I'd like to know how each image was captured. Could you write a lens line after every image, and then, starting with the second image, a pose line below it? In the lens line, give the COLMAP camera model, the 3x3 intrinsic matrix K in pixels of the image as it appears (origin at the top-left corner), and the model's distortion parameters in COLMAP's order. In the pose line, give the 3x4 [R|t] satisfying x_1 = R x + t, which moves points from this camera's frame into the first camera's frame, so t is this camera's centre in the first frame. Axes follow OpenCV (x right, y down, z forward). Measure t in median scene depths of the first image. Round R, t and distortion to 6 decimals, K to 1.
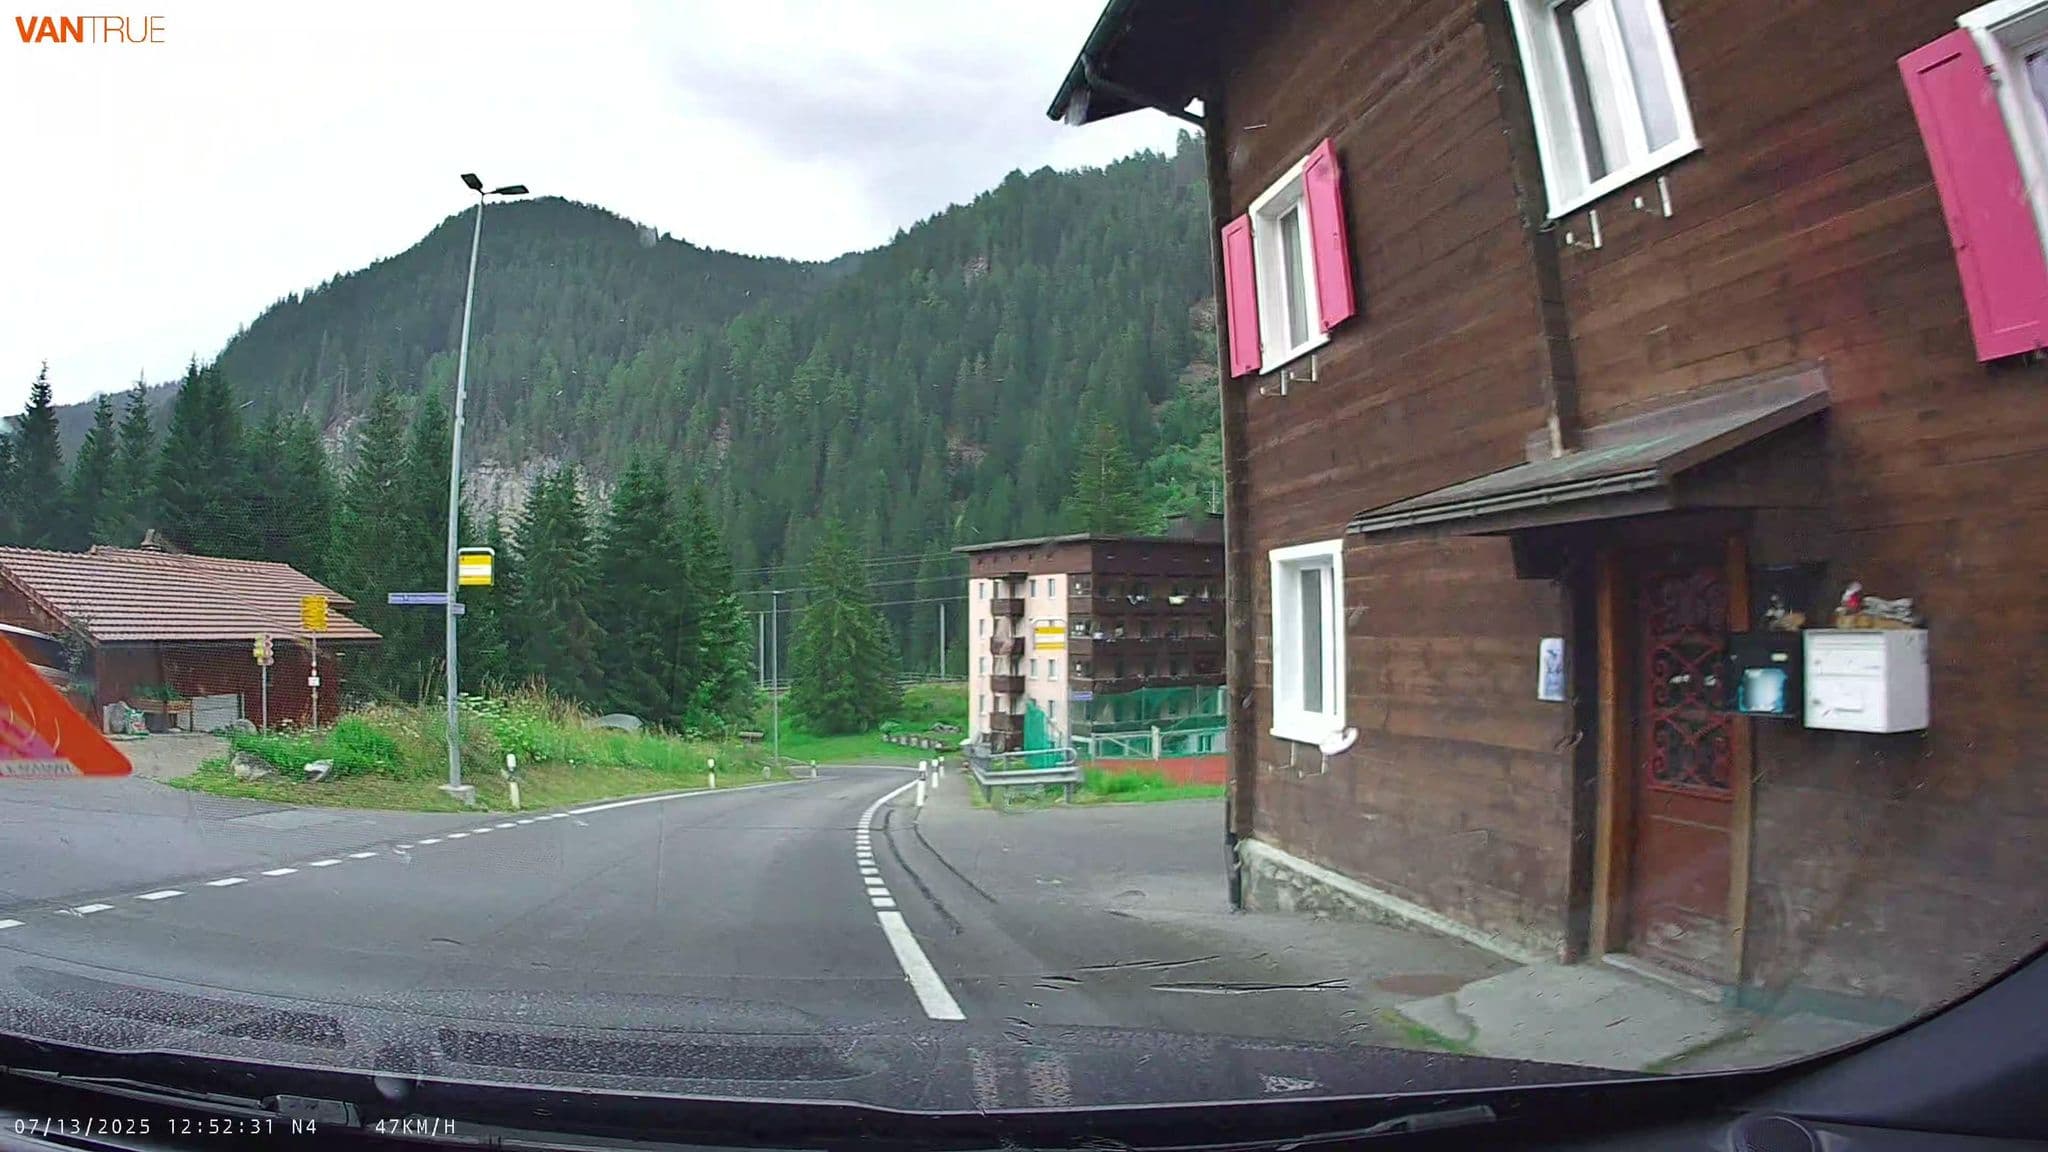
lens RADIAL K [[1330.7, 0, 1032.0], [0, 1330.7, 553.4], [0, 0, 1]] dist [-0.350905, 0.100695]
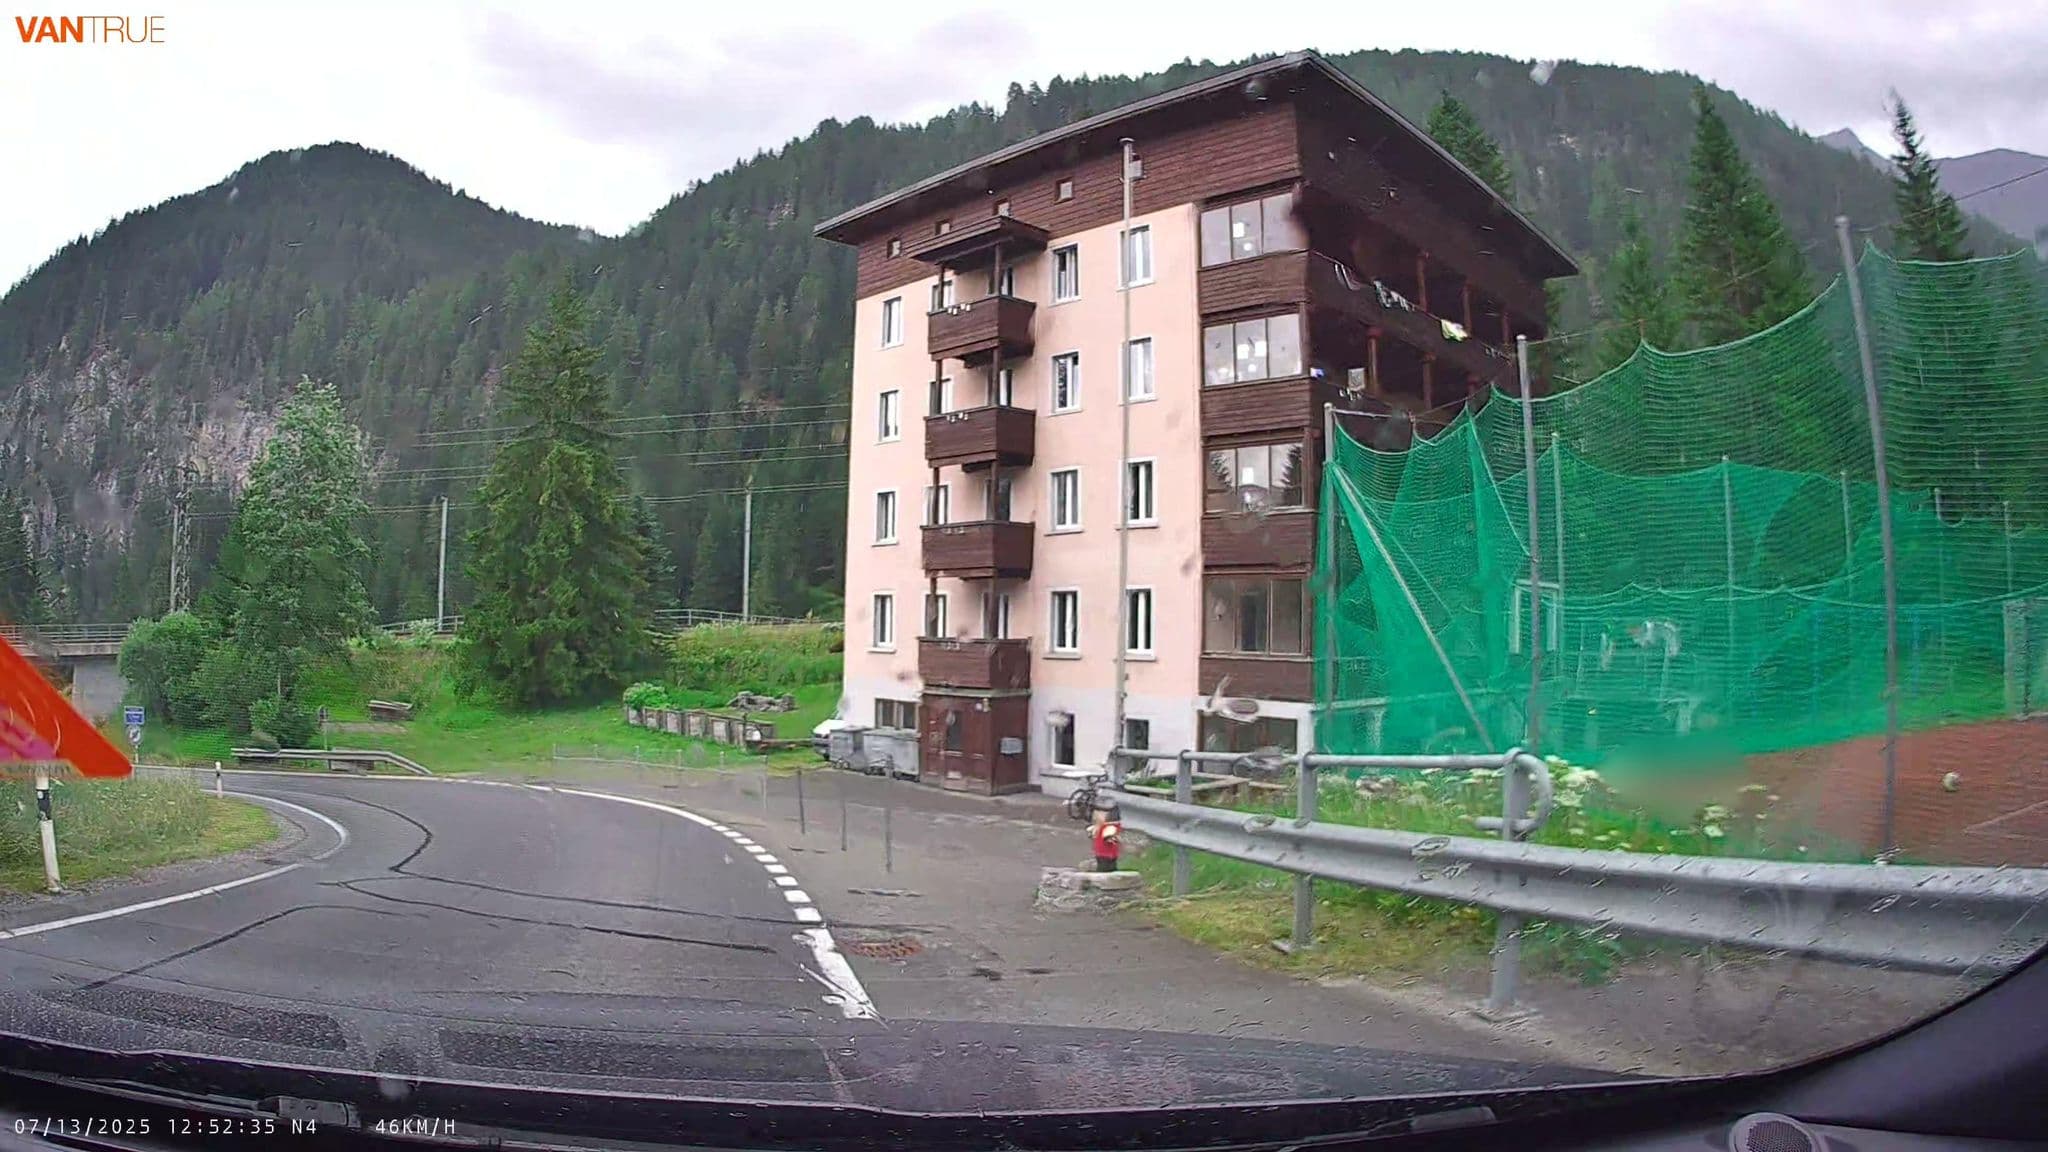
lens RADIAL K [[1314.7, 0, 1087.8], [0, 1314.7, 583.0], [0, 0, 1]] dist [-0.332702, 0.092539]
pose [[0.977429, 0.029658, 0.209171, -0.079176], [-0.033730, 0.999304, 0.015925, 0.130823], [-0.208553, -0.022620, 0.977749, 0.865423]]
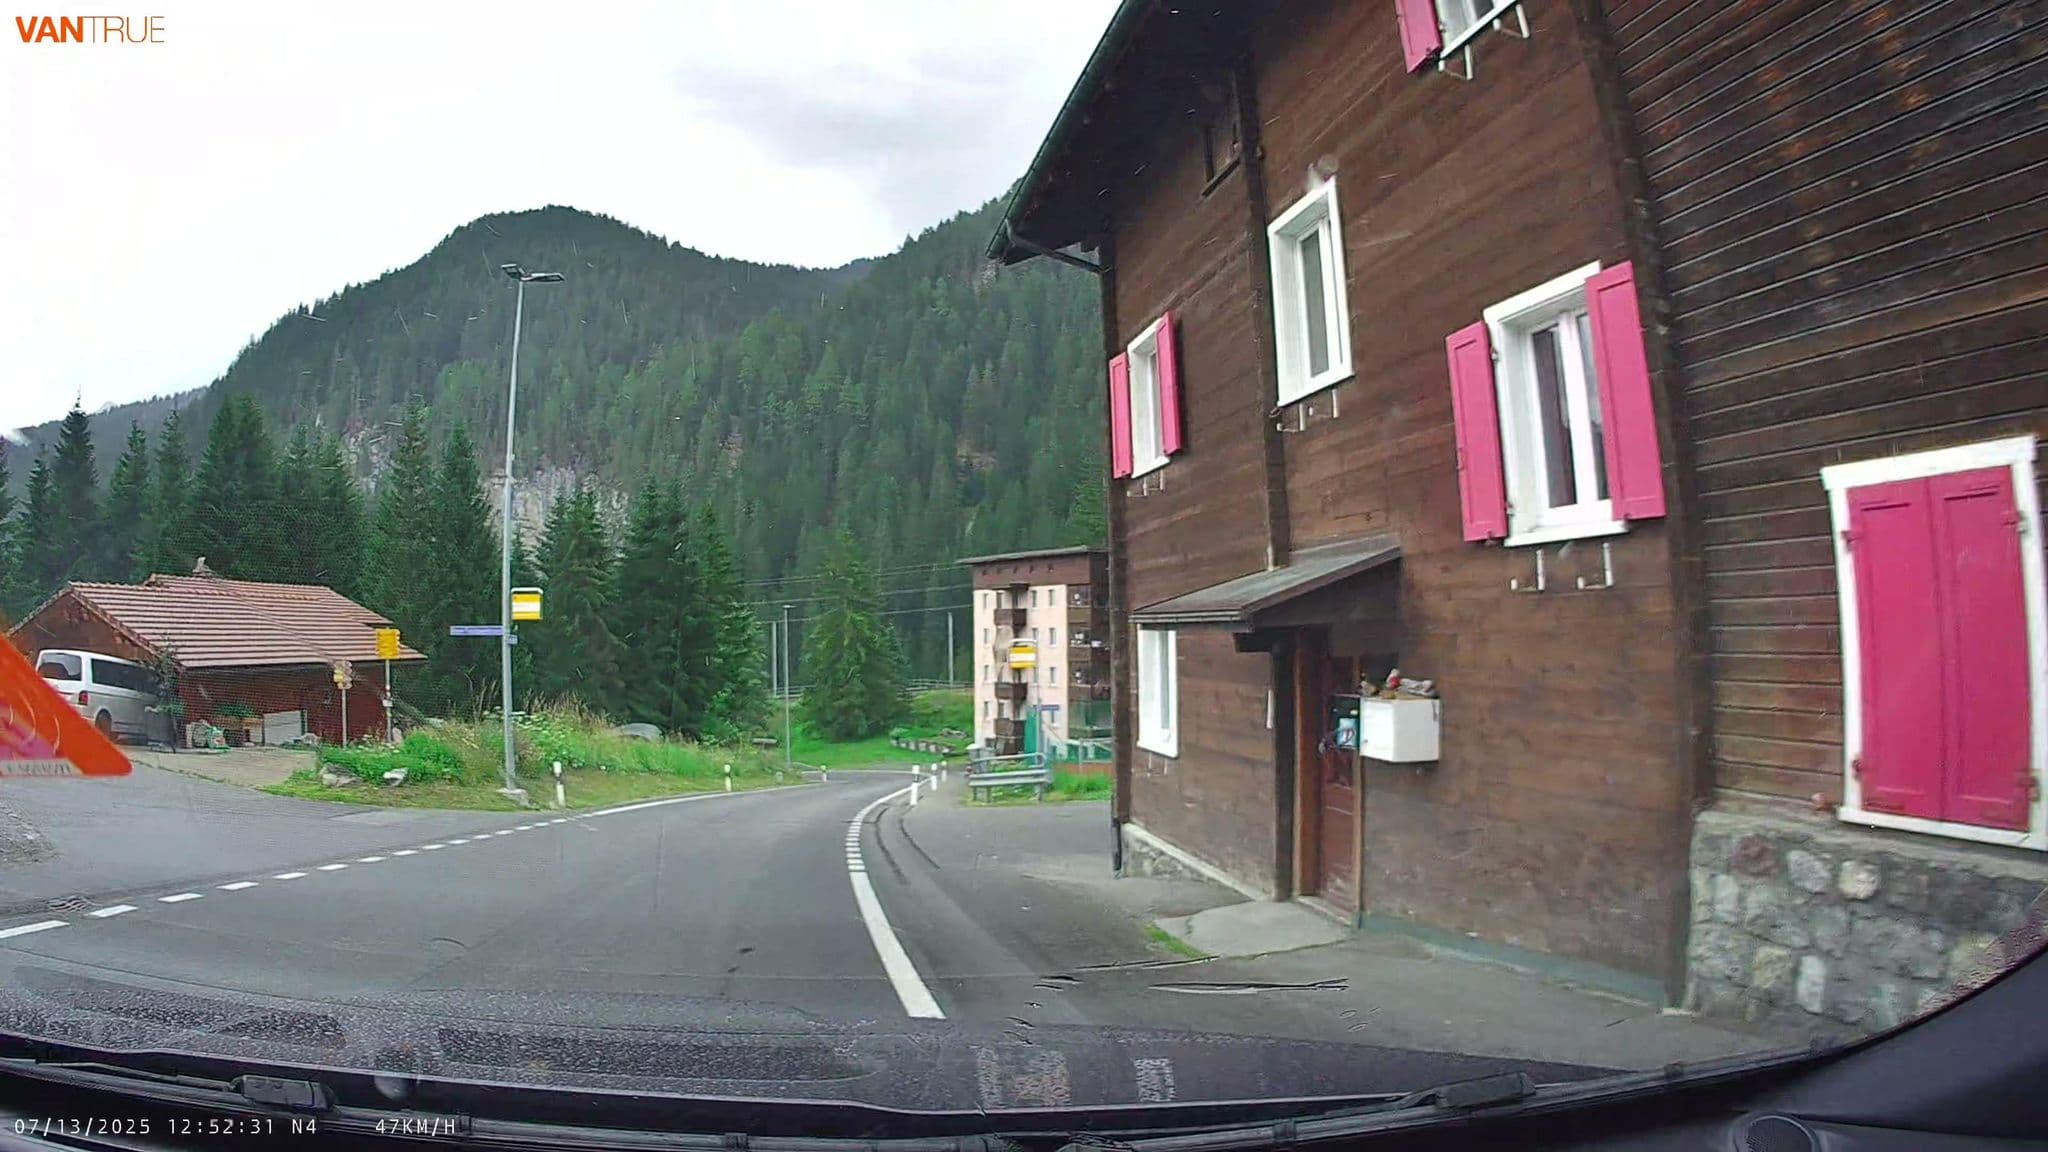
lens RADIAL K [[1330.0, 0, 1016.6], [0, 1330.0, 542.6], [0, 0, 1]] dist [-0.352623, 0.104786]
pose [[0.999733, -0.009374, -0.021102, 0.011813], [0.009143, 0.999897, -0.011028, -0.007976], [0.021203, 0.010832, 0.999717, -0.050343]]
